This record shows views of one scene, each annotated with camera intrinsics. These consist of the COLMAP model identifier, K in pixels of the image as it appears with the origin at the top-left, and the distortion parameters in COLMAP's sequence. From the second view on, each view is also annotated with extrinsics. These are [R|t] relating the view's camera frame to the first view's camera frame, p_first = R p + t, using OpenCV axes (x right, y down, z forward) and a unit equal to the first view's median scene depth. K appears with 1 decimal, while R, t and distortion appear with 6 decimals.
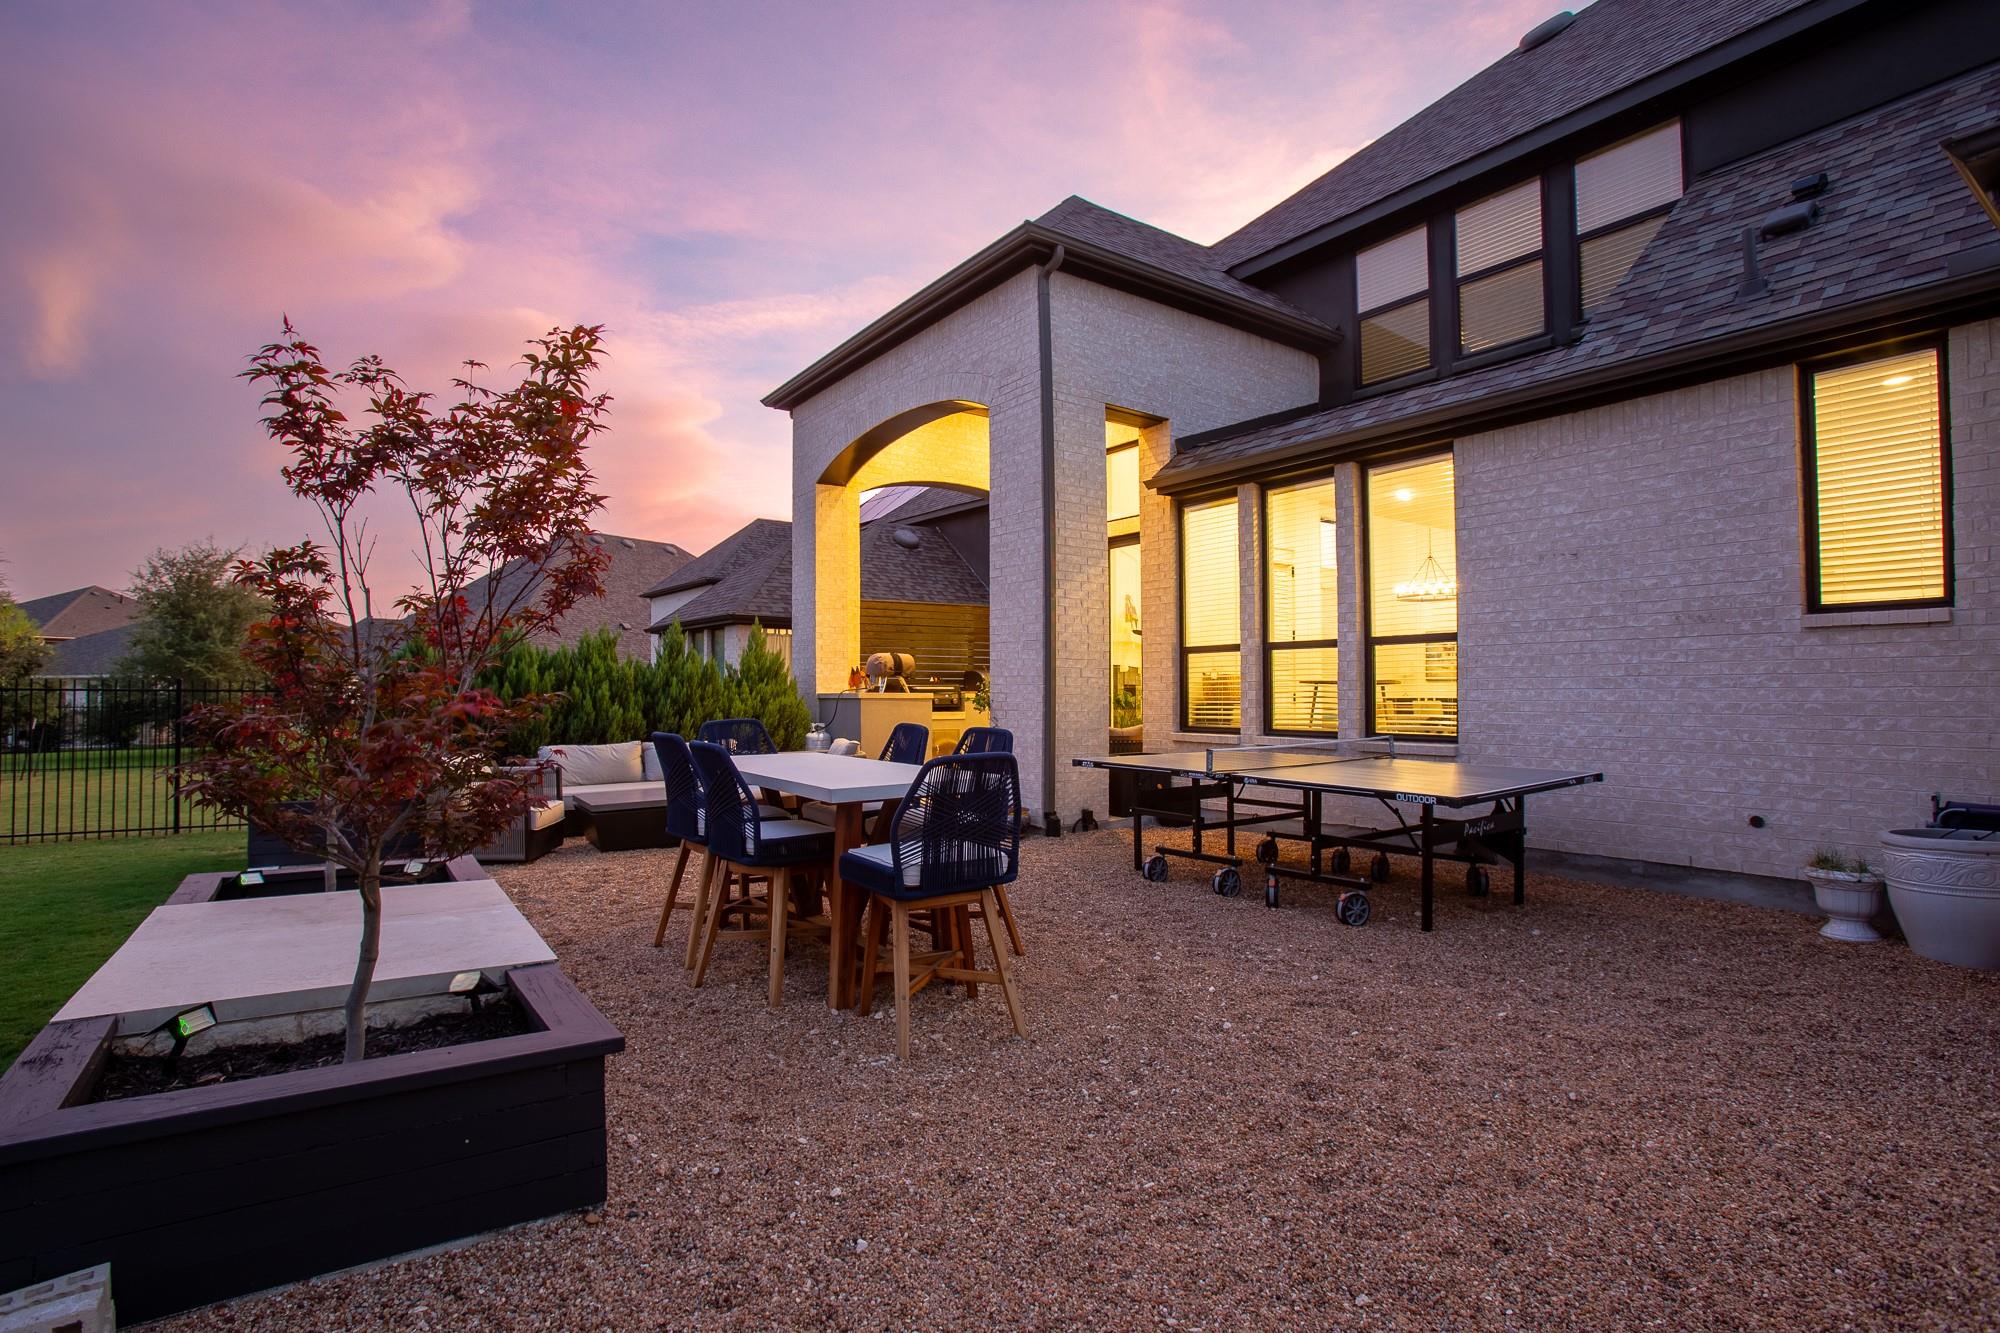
lens RADIAL K [[964.8, 0, 1000.0], [0, 964.8, 666.5], [0, 0, 1]] dist [-0.017232, 0.007889]
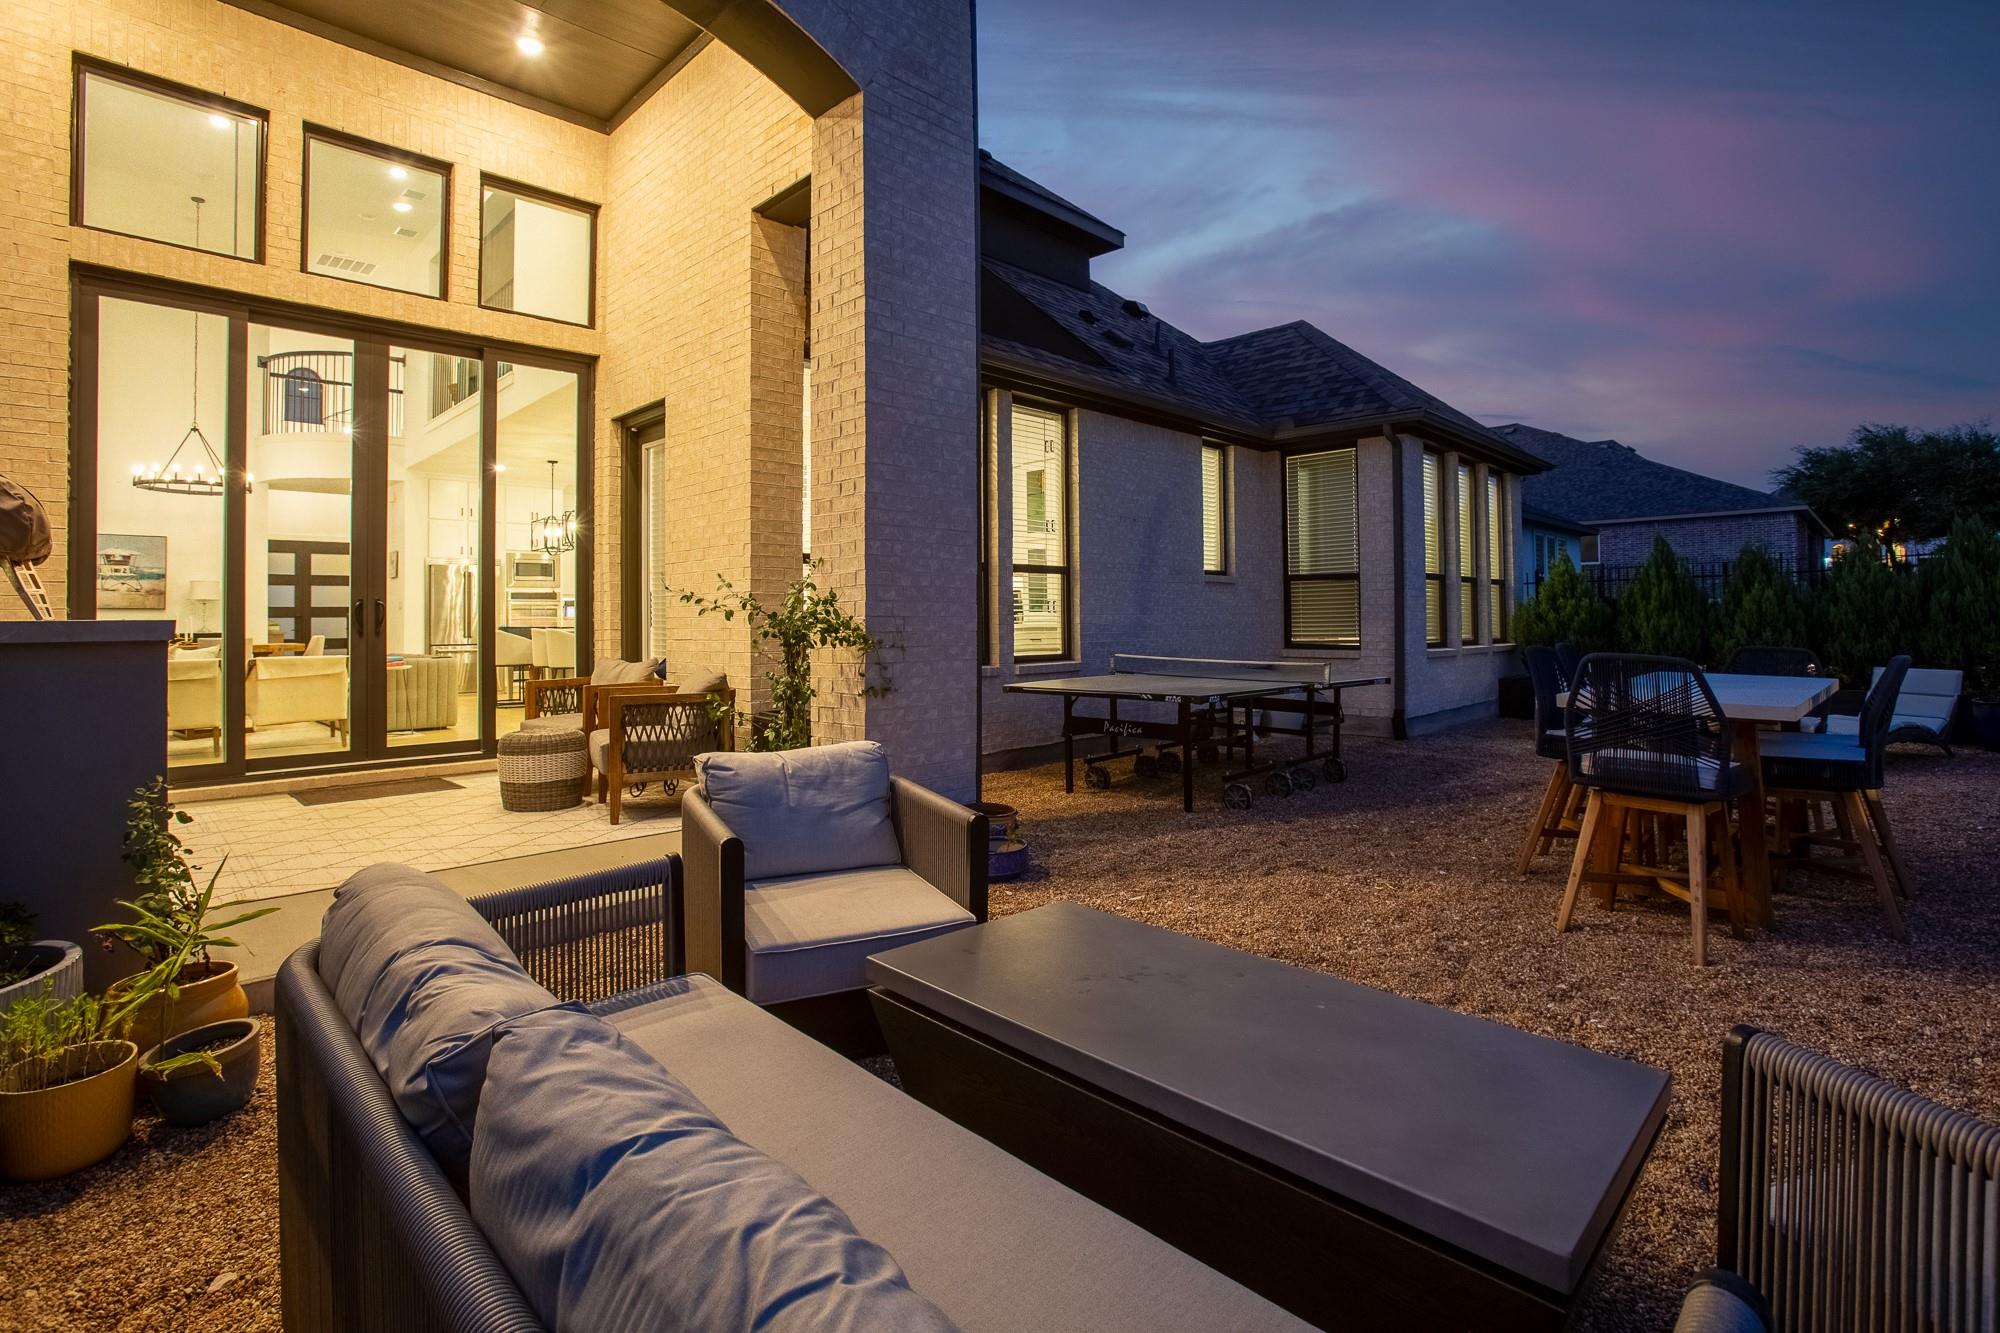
lens RADIAL K [[937.1, 0, 992.9], [0, 937.1, 616.8], [0, 0, 1]] dist [-0.057138, 0.020008]
pose [[-0.149908, 0.006754, 0.988677, -0.558768], [-0.017409, 0.999804, -0.009470, 0.031523], [-0.988547, -0.018631, -0.149761, 1.057723]]
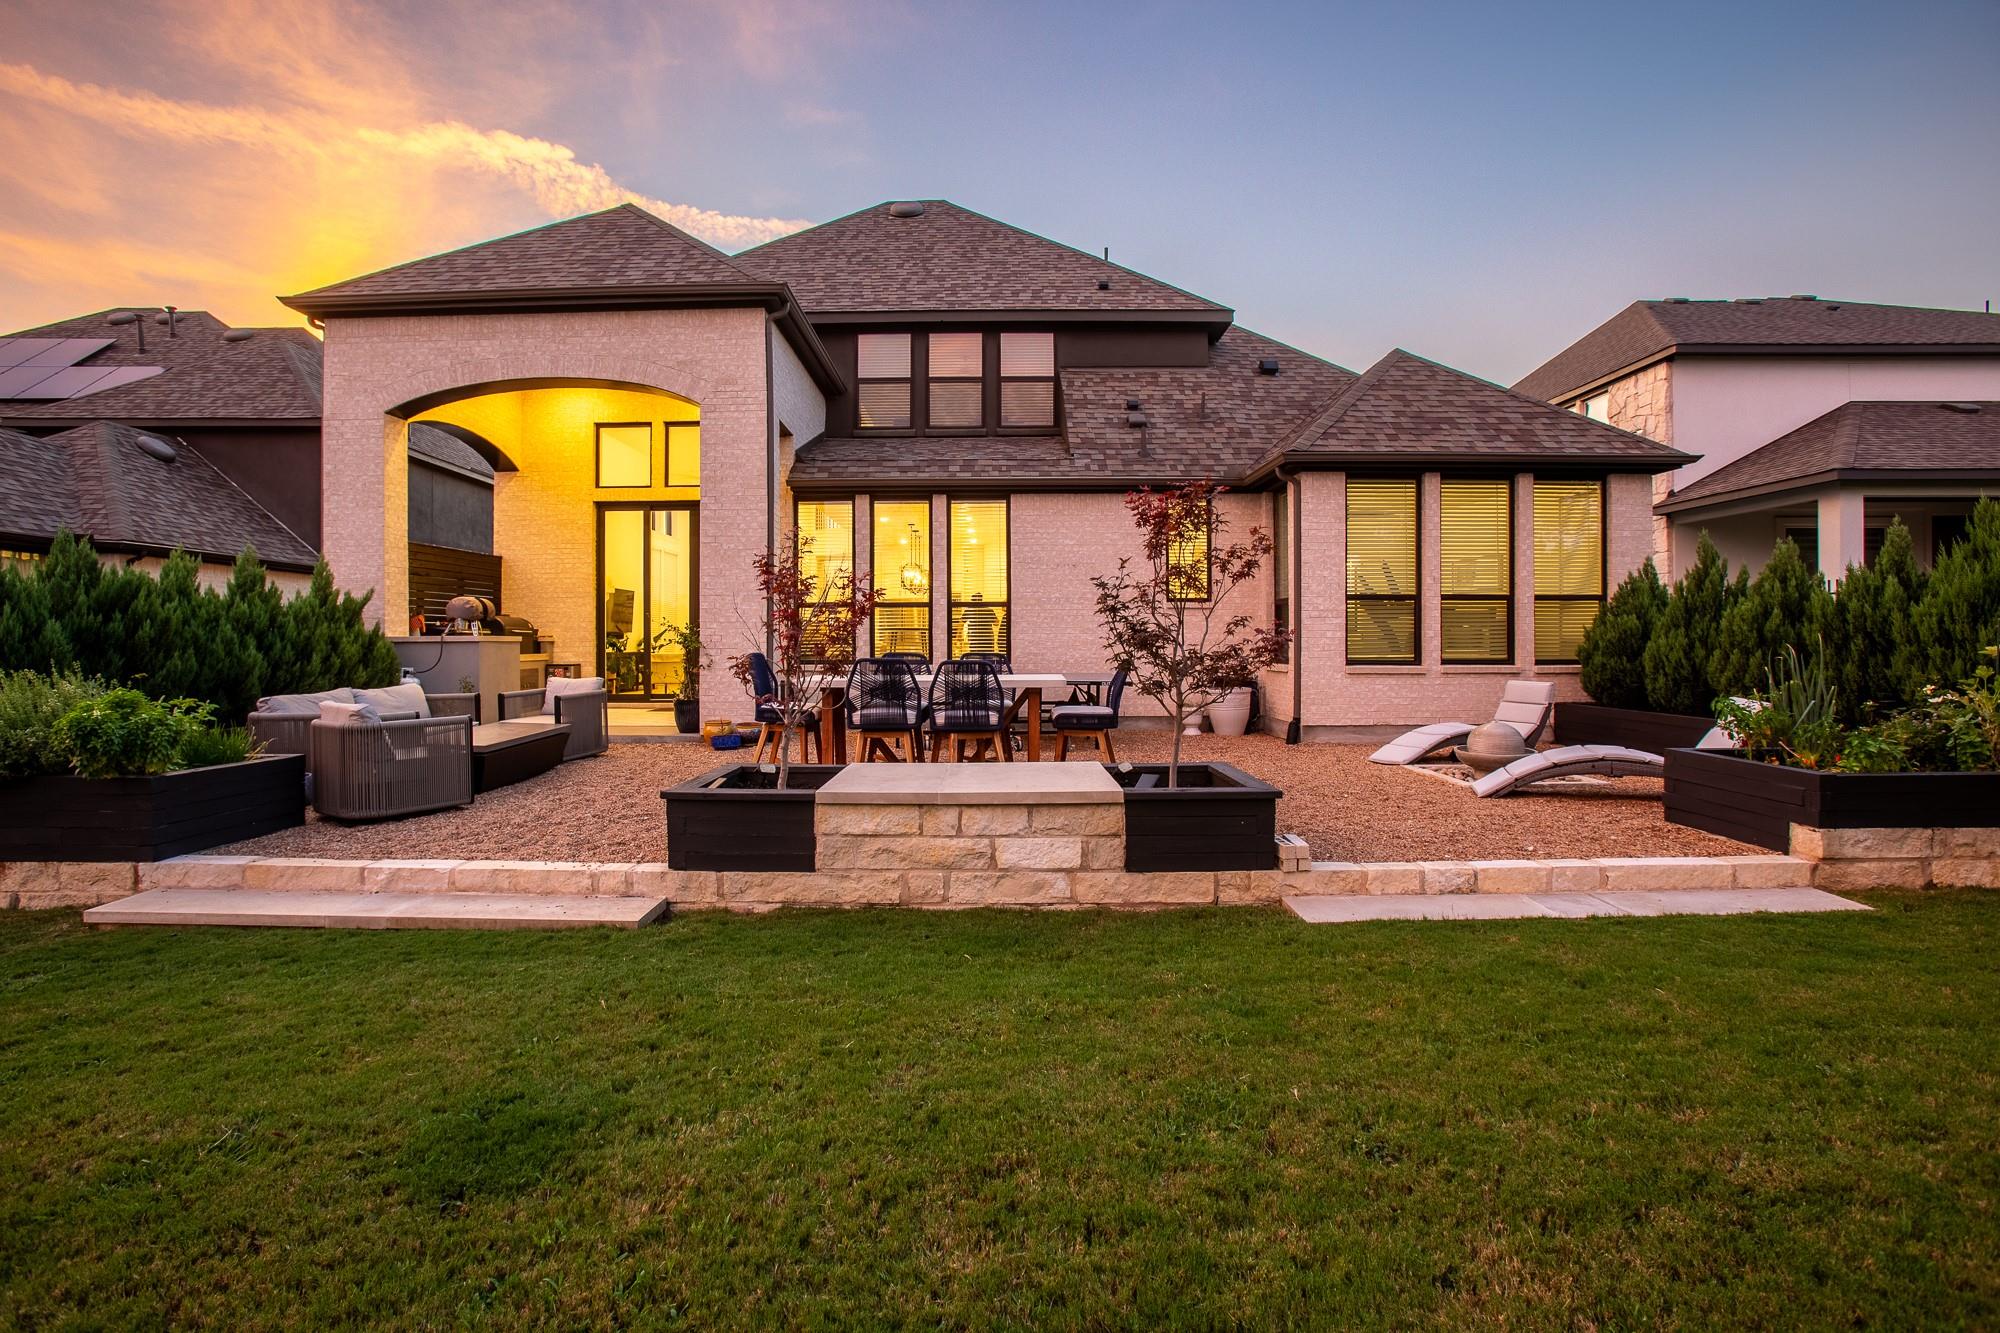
lens RADIAL K [[927.4, 0, 995.0], [0, 927.4, 650.0], [0, 0, 1]] dist [-0.059104, 0.021049]
pose [[0.589554, -0.009467, 0.807673, -0.786084], [-0.019772, 0.999463, 0.026147, 0.007854], [-0.807487, -0.031384, 0.589050, -0.003894]]
